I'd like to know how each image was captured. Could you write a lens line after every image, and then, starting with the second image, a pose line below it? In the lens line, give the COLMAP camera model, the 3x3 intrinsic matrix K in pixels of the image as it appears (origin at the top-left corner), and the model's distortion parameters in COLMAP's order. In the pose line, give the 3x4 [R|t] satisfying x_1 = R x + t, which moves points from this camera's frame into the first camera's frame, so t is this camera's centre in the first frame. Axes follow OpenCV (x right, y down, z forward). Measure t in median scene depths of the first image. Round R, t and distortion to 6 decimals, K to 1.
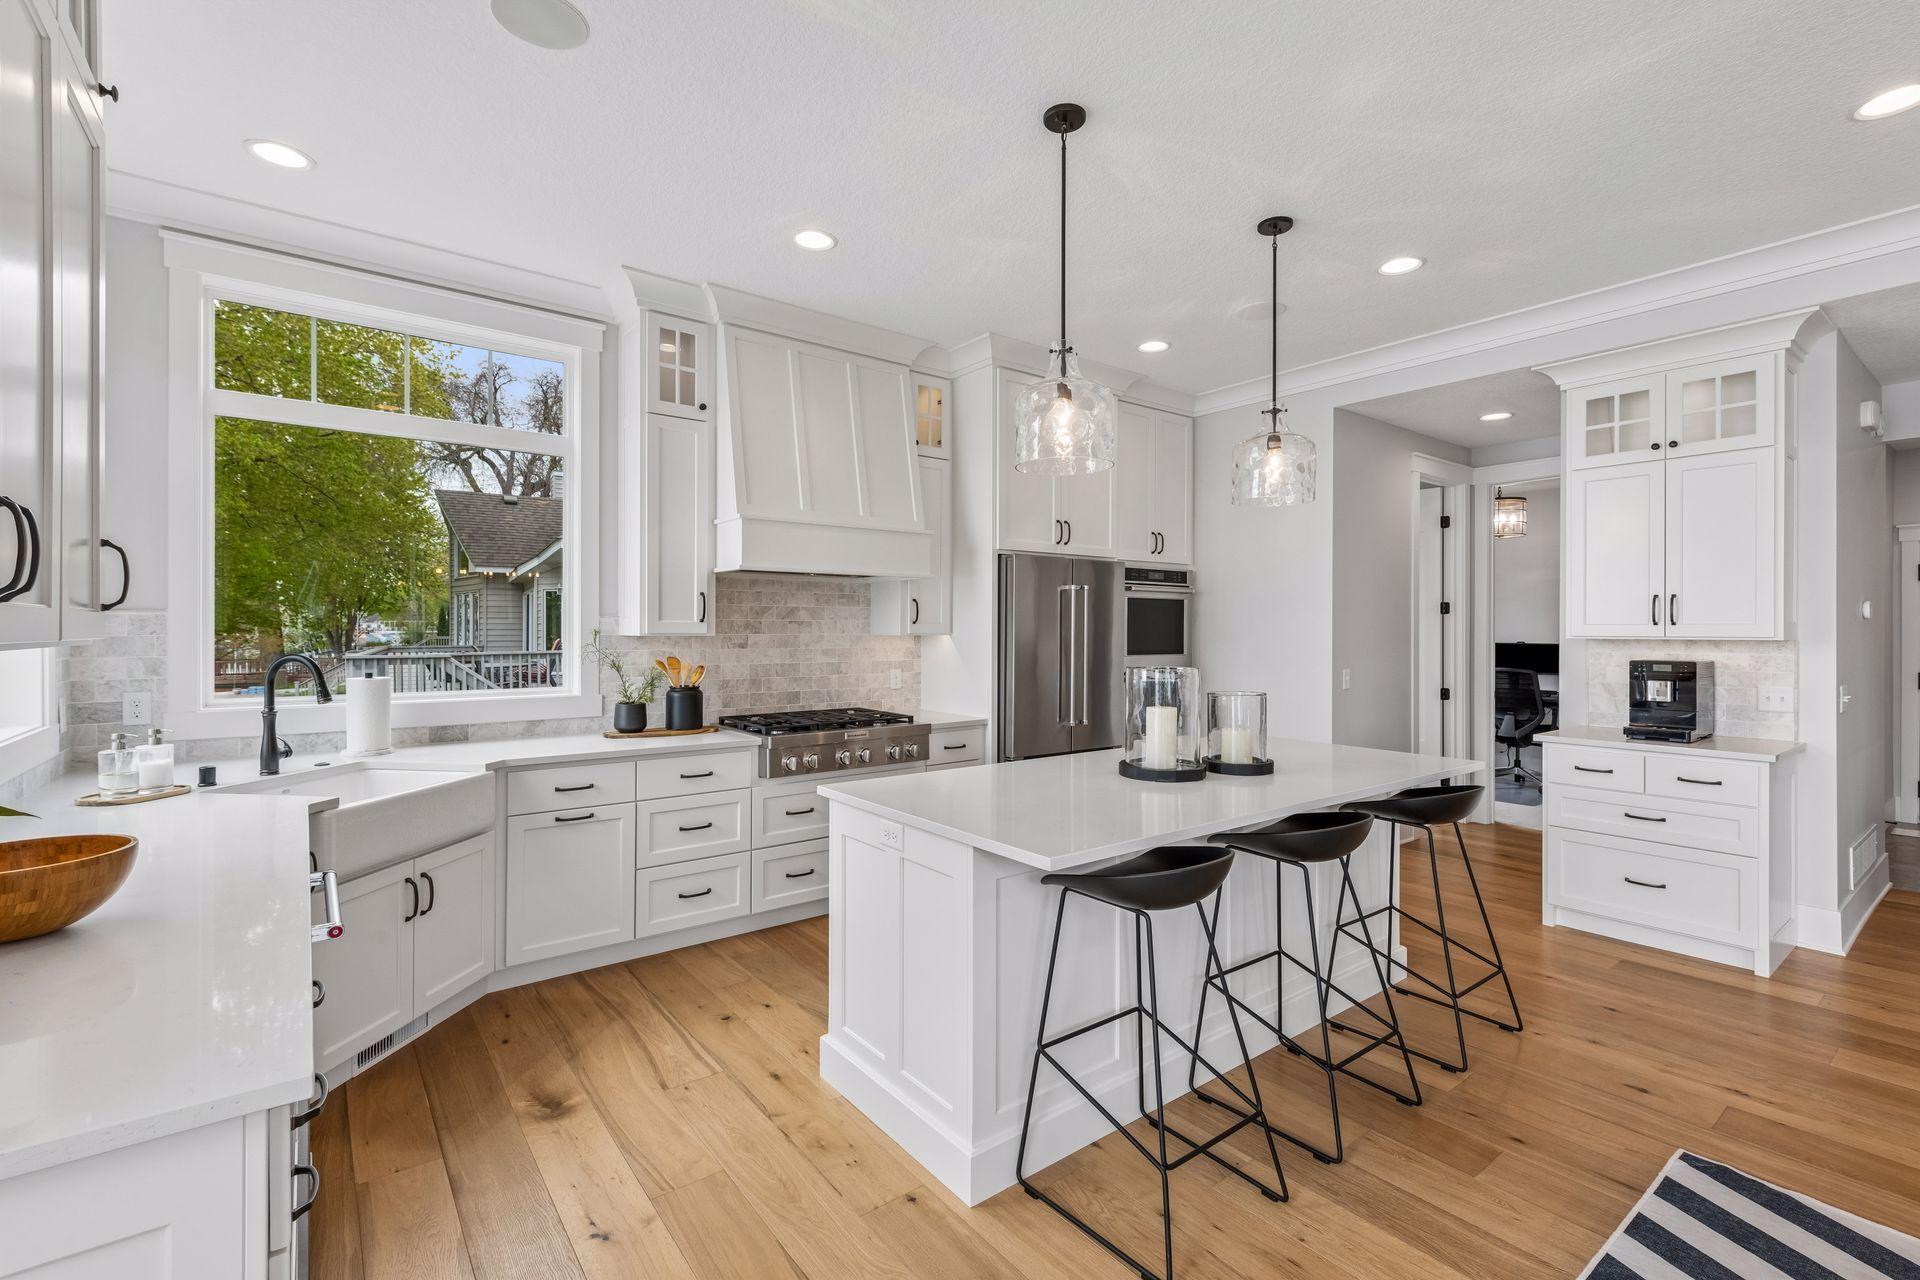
lens RADIAL K [[837.7, 0, 957.6], [0, 837.7, 636.4], [0, 0, 1]] dist [-0.000538, -0.000042]
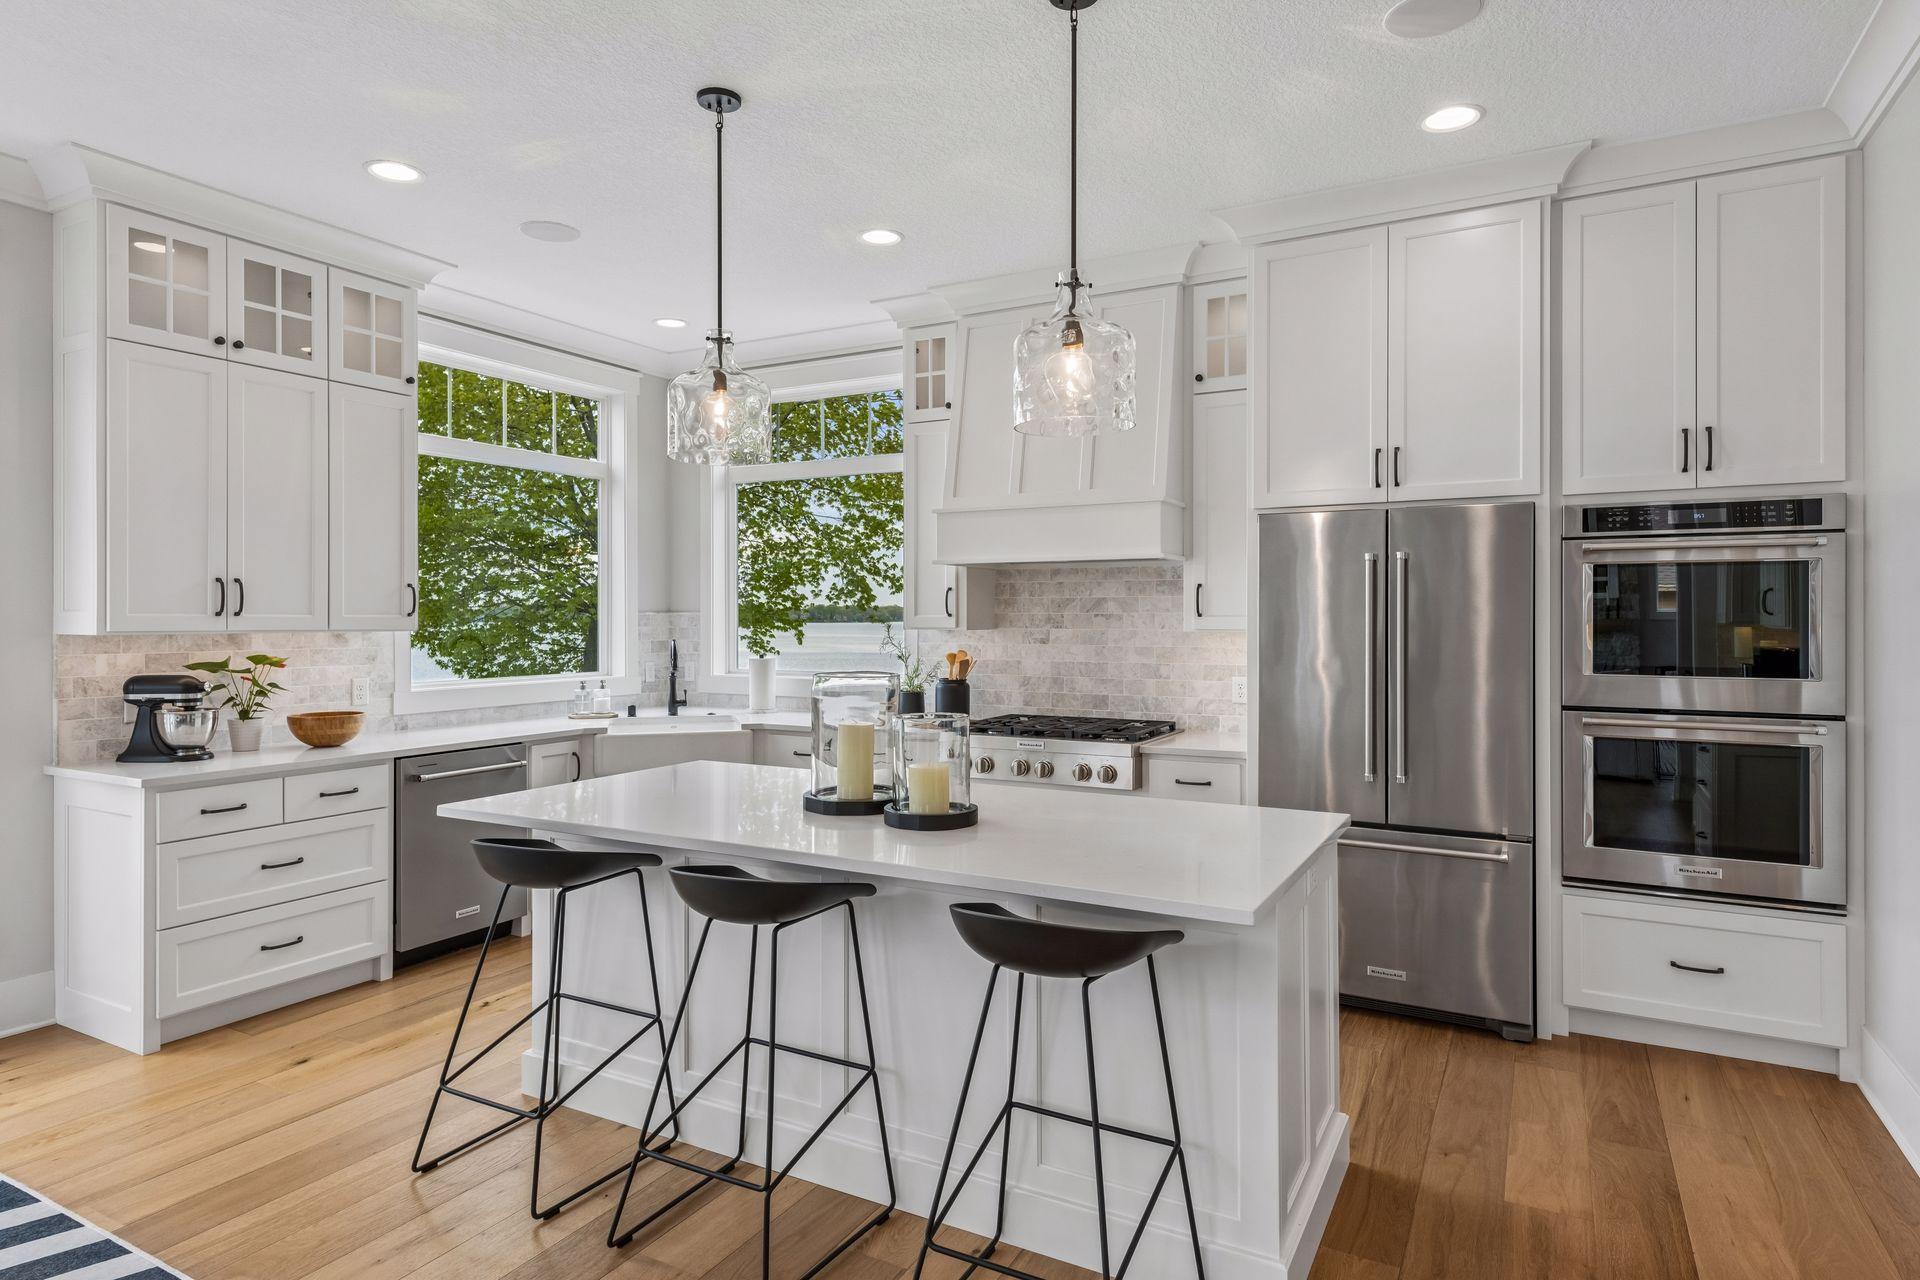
lens RADIAL K [[1070.1, 0, 957.6], [0, 1070.1, 624.6], [0, 0, 1]] dist [0.001657, 0.000256]
pose [[0.399762, 0.003397, -0.916613, 0.764648], [-0.006697, 0.999977, 0.000786, -0.007286], [0.916594, 0.005825, 0.399776, 0.420008]]
